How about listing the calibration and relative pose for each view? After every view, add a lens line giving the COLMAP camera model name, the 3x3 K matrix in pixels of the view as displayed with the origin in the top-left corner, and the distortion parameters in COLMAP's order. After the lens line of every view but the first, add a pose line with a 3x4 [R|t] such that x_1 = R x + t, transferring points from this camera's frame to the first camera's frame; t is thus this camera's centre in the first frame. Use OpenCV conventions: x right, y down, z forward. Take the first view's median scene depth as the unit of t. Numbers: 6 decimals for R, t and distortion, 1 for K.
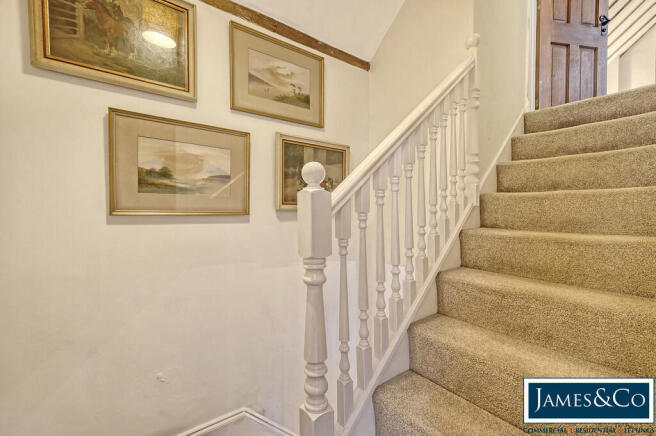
lens RADIAL K [[286.0, 0, 328.7], [0, 286.0, 217.7], [0, 0, 1]] dist [0.005043, 0.000116]
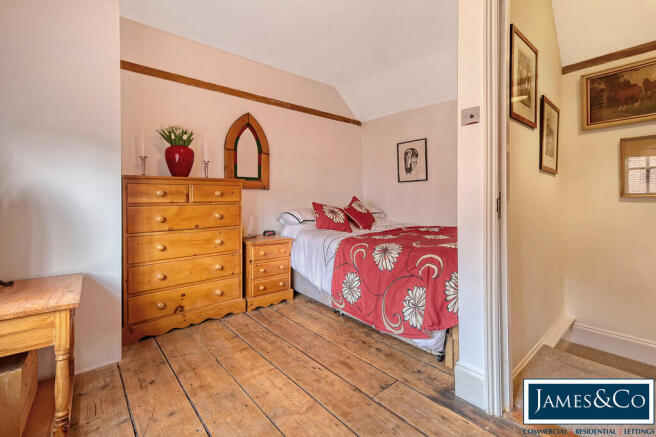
lens RADIAL K [[286.0, 0, 325.9], [0, 286.0, 199.6], [0, 0, 1]] dist [0.005043, 0.000116]
pose [[0.053542, 0.001501, -0.998564, 1.036137], [-0.010139, 0.999948, 0.000960, 0.026819], [0.998514, 0.010073, 0.053554, -1.044109]]
